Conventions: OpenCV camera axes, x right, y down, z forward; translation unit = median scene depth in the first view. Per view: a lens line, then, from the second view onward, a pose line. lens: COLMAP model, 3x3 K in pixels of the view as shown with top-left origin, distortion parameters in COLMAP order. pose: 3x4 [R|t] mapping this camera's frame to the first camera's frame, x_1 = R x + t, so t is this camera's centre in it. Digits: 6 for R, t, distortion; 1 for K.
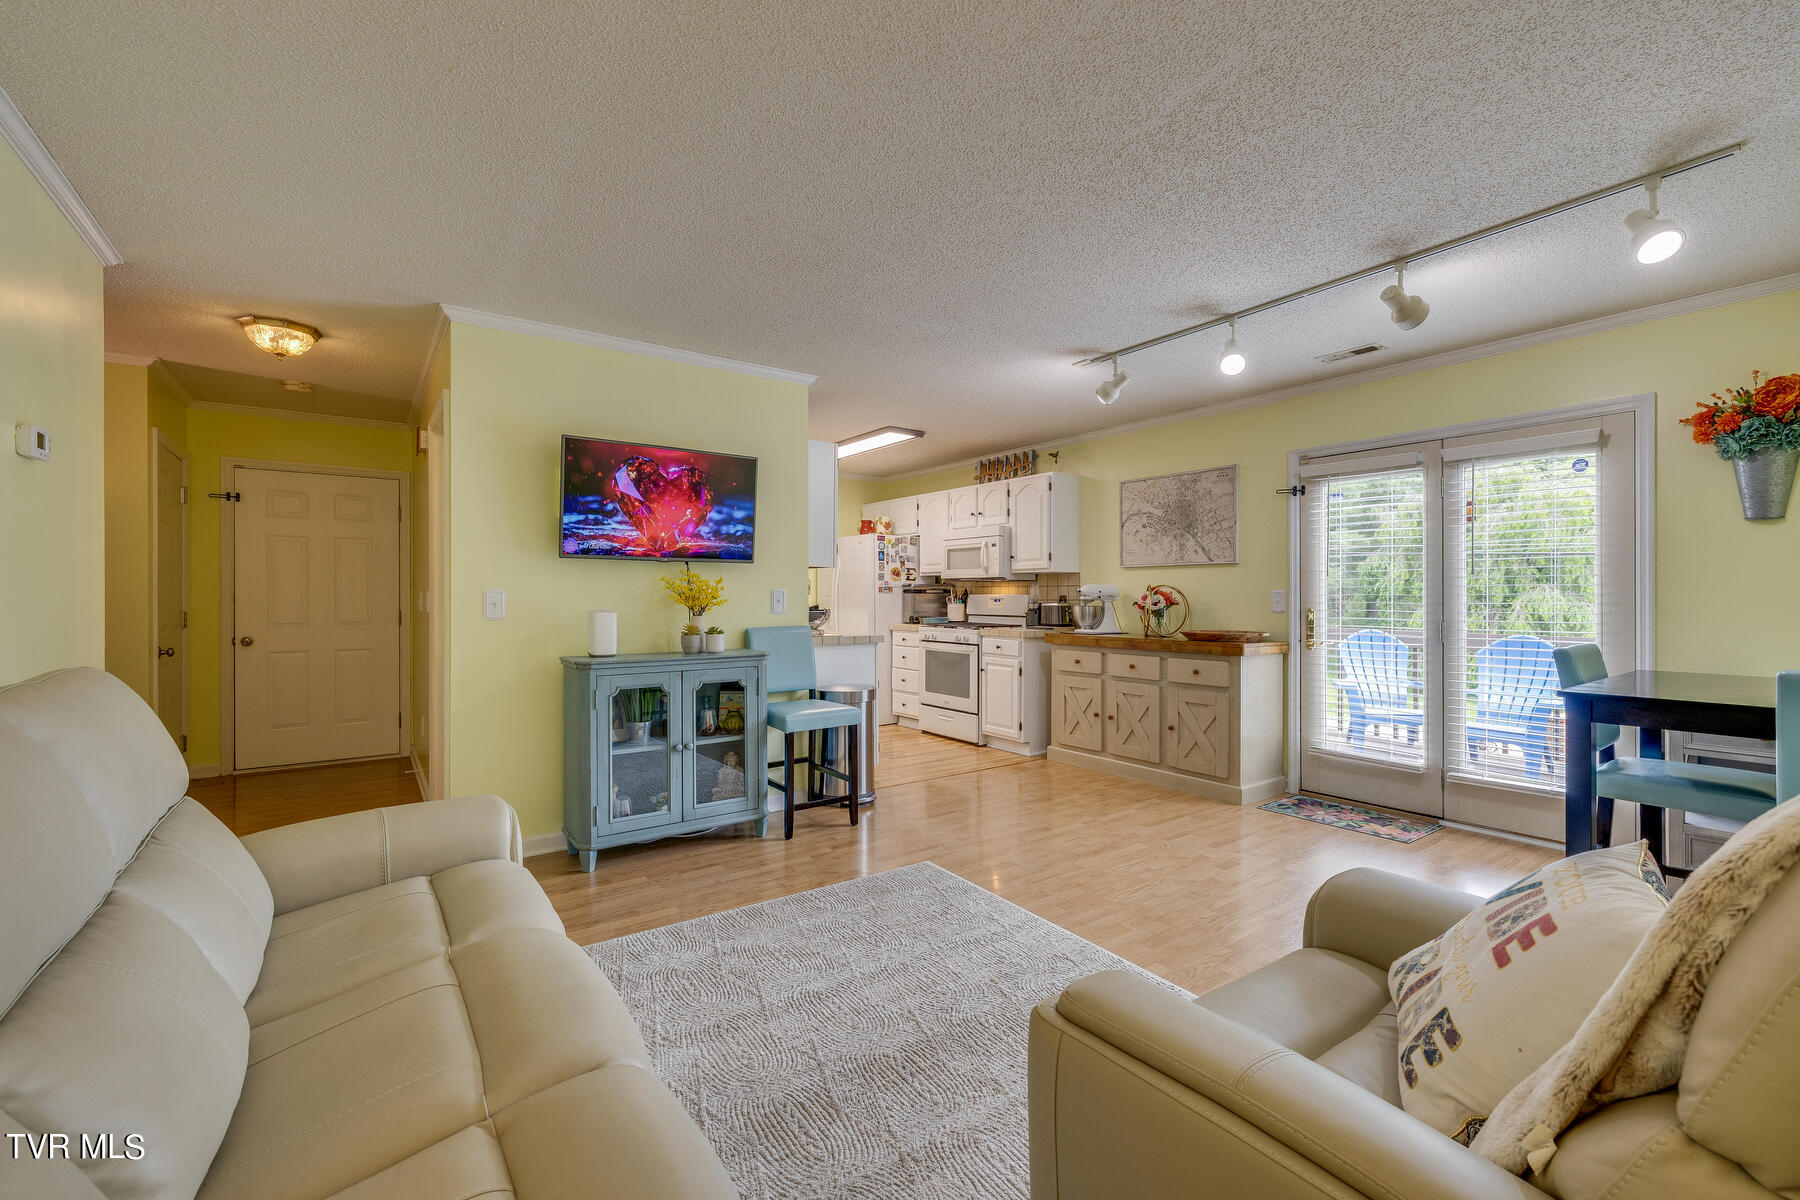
lens RADIAL K [[759.9, 0, 901.8], [0, 759.9, 597.5], [0, 0, 1]] dist [-0.000766, 0.000038]
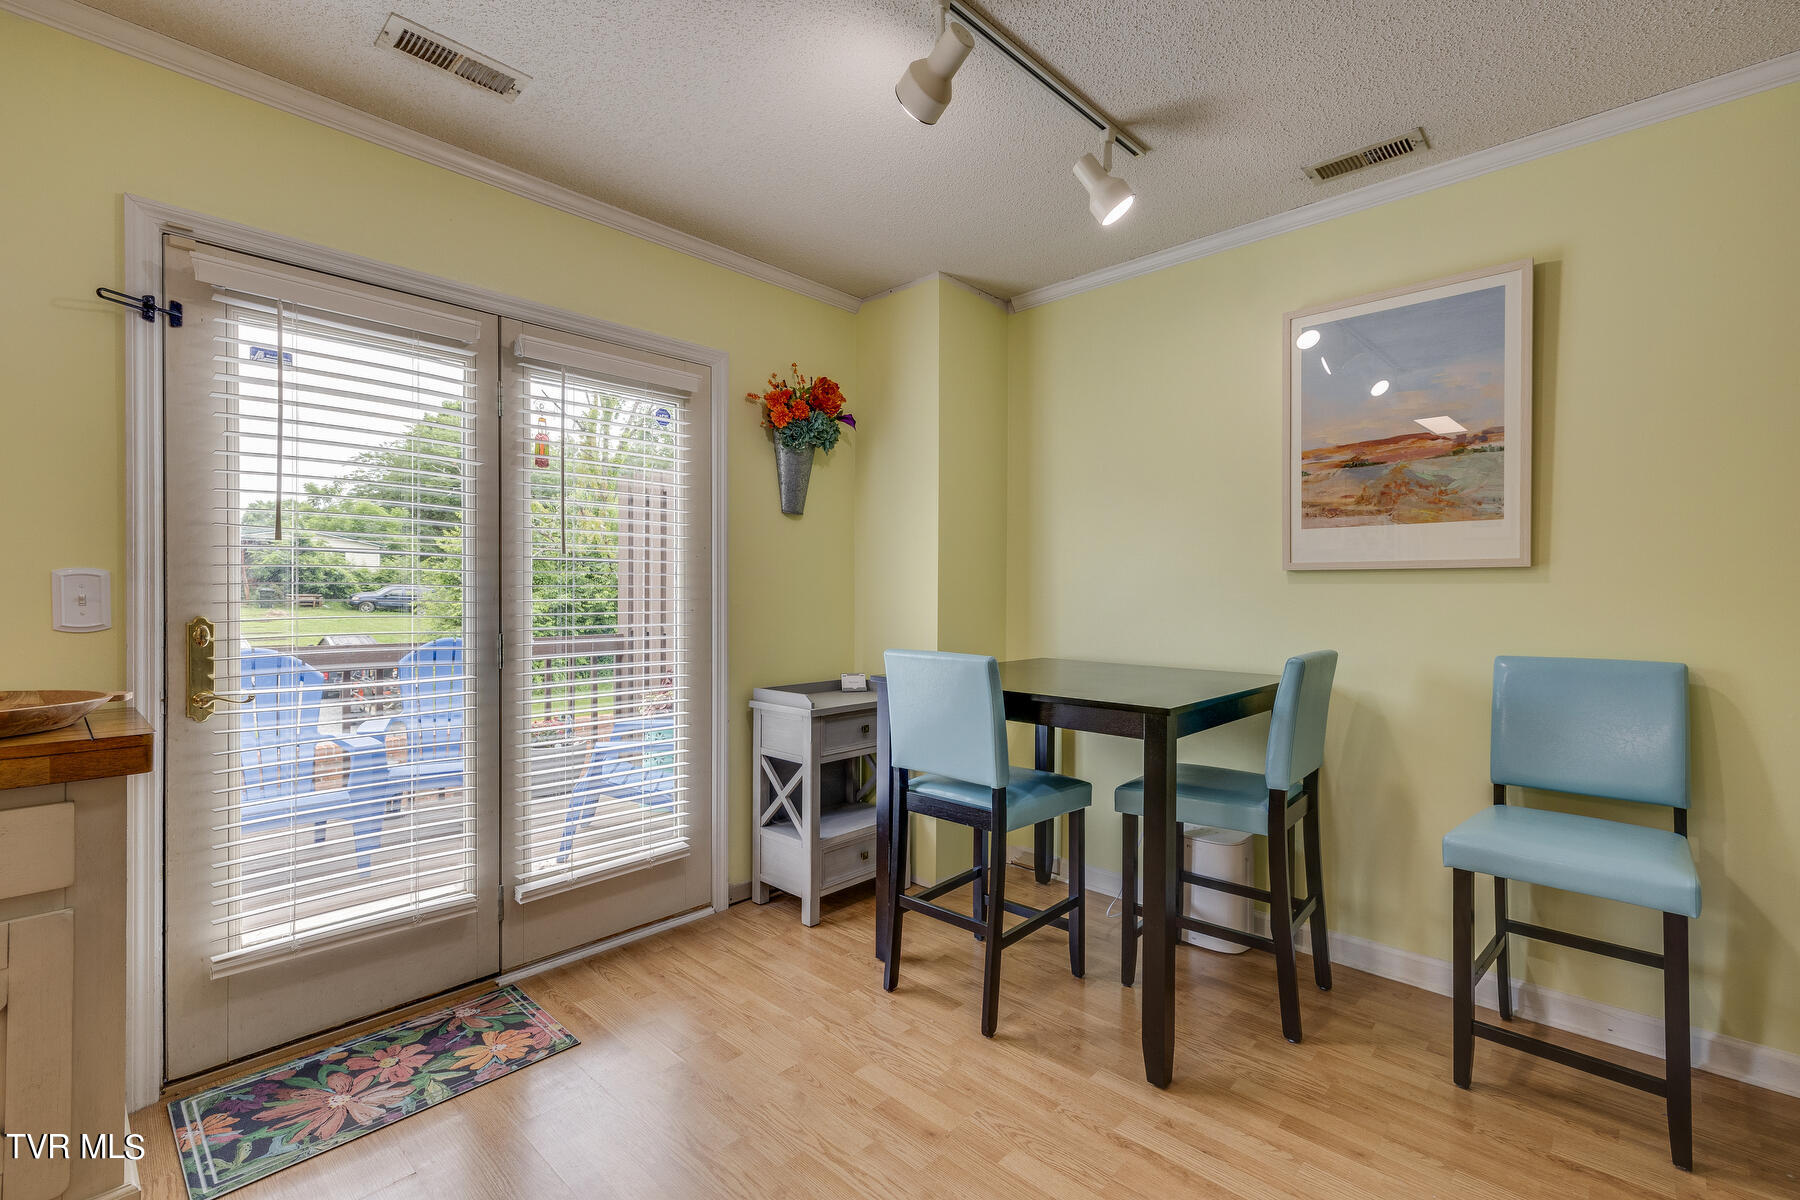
lens RADIAL K [[796.2, 0, 903.0], [0, 796.2, 595.9], [0, 0, 1]] dist [0.007457, 0.000155]
pose [[-0.197484, -0.002343, 0.980303, 0.044604], [-0.002186, 0.999996, 0.001950, 0.001707], [-0.980304, -0.001758, -0.197488, 0.634564]]
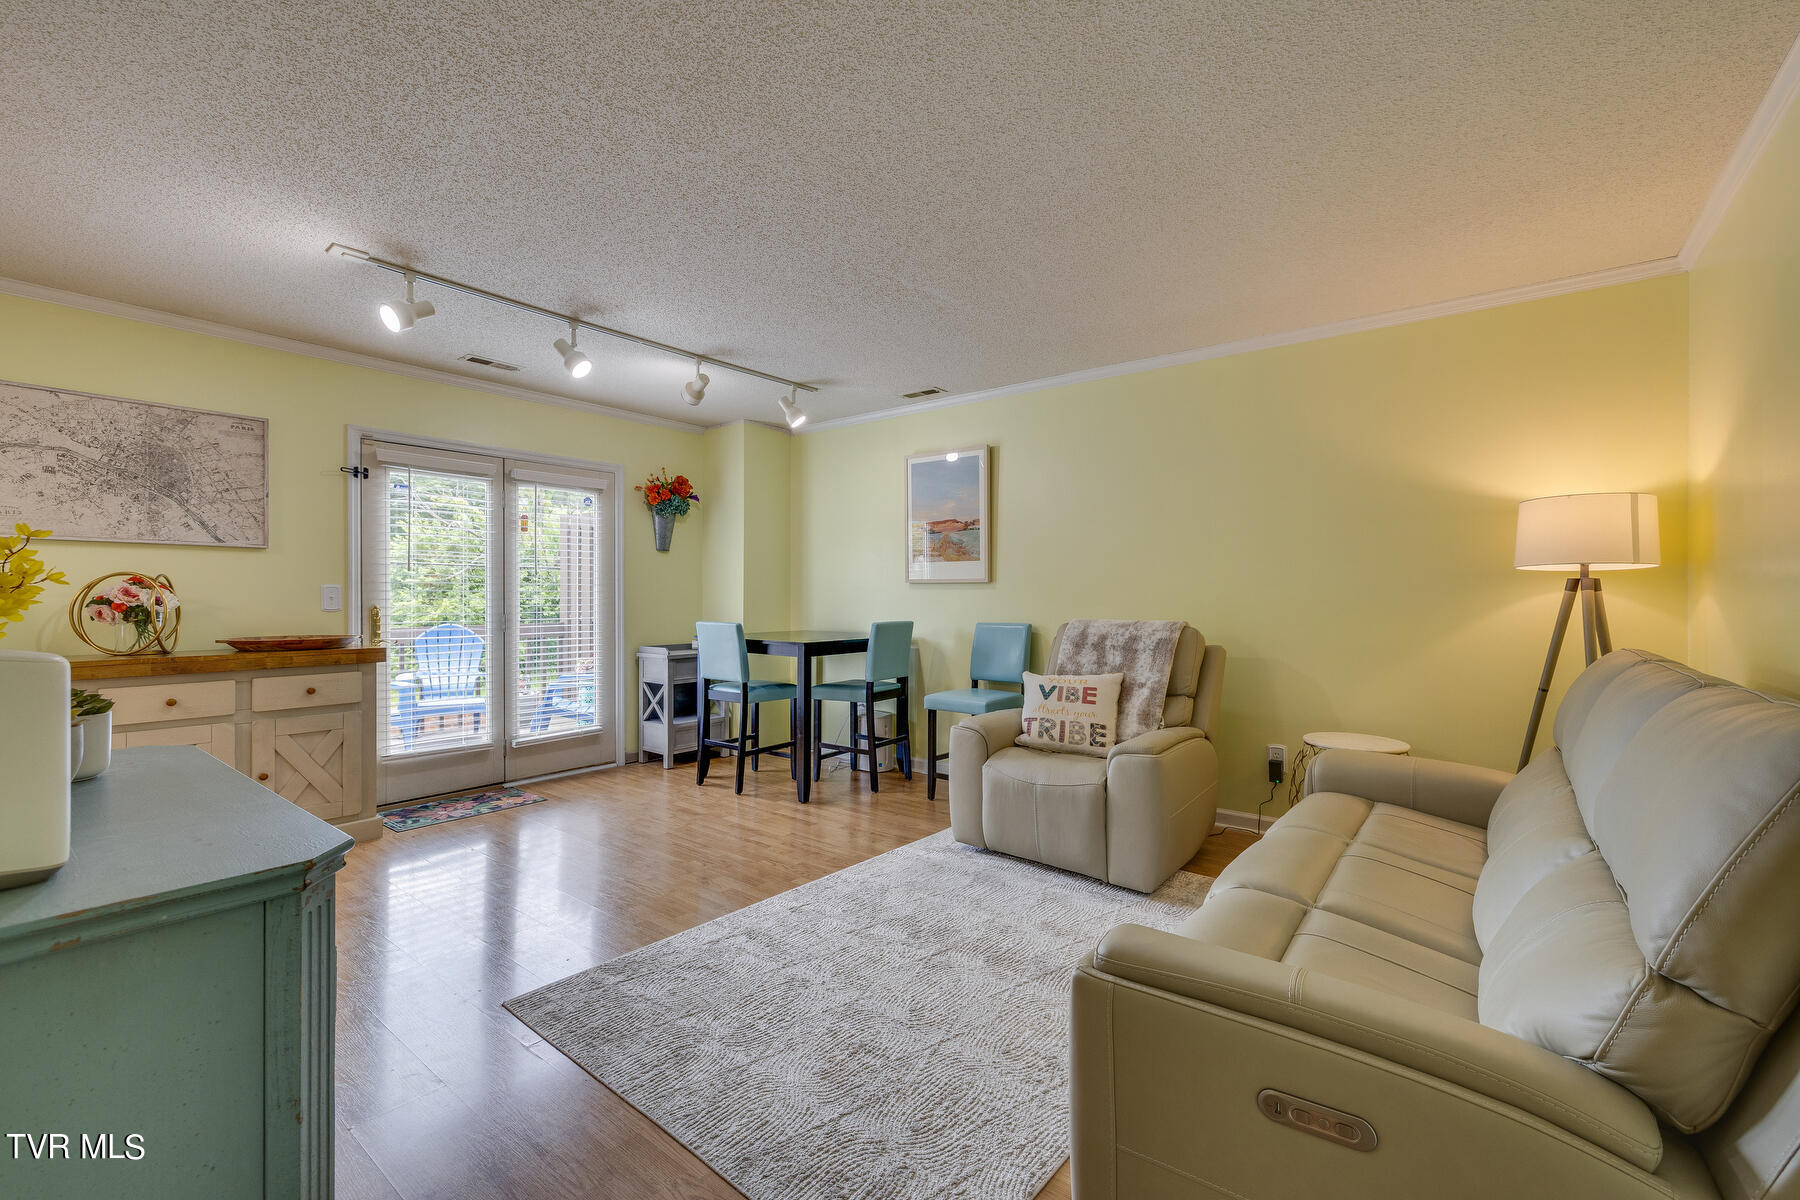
lens RADIAL K [[759.9, 0, 906.1], [0, 759.9, 596.3], [0, 0, 1]] dist [-0.000766, 0.000038]
pose [[-0.286266, -0.001000, 0.958150, -0.453875], [-0.000240, 0.999999, 0.000972, 0.002266], [-0.958150, 0.000048, -0.286266, 0.574080]]
